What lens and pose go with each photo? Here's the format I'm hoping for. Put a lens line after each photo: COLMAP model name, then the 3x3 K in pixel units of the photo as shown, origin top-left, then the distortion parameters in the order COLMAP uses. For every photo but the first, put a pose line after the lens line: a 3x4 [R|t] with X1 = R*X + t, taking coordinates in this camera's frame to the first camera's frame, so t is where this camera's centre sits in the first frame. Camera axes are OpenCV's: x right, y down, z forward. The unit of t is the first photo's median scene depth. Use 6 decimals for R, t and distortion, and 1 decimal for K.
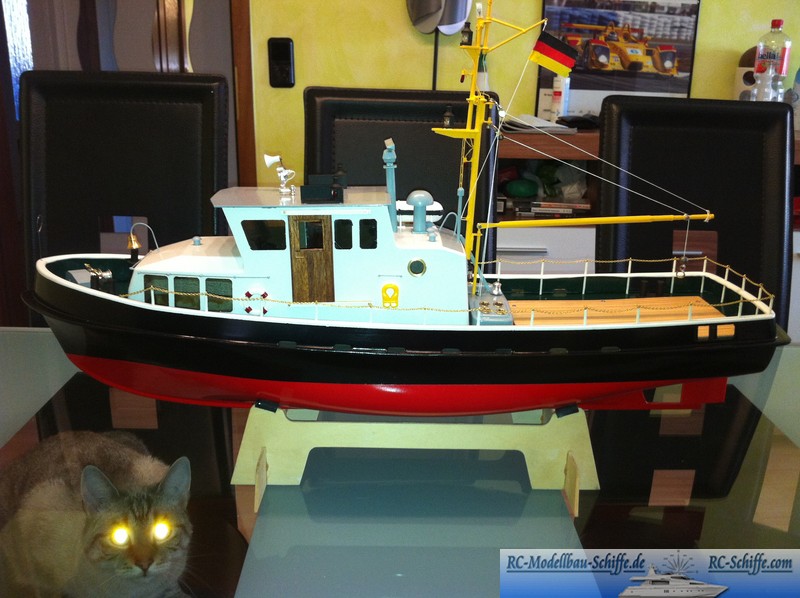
lens RADIAL K [[783.7, 0, 400.0], [0, 783.7, 299.0], [0, 0, 1]] dist [0.031874, -0.000208]
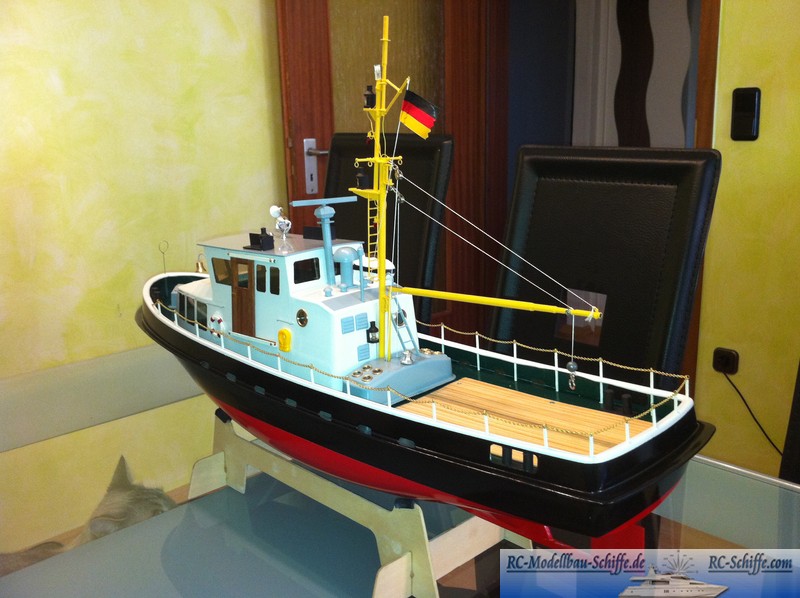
lens RADIAL K [[783.7, 0, 400.0], [0, 783.7, 299.0], [0, 0, 1]] dist [0.031874, -0.000208]
pose [[0.698220, 0.136586, -0.702733, 0.821385], [-0.180435, 0.983515, 0.011883, -0.098453], [0.692771, 0.118501, 0.711355, 0.335215]]
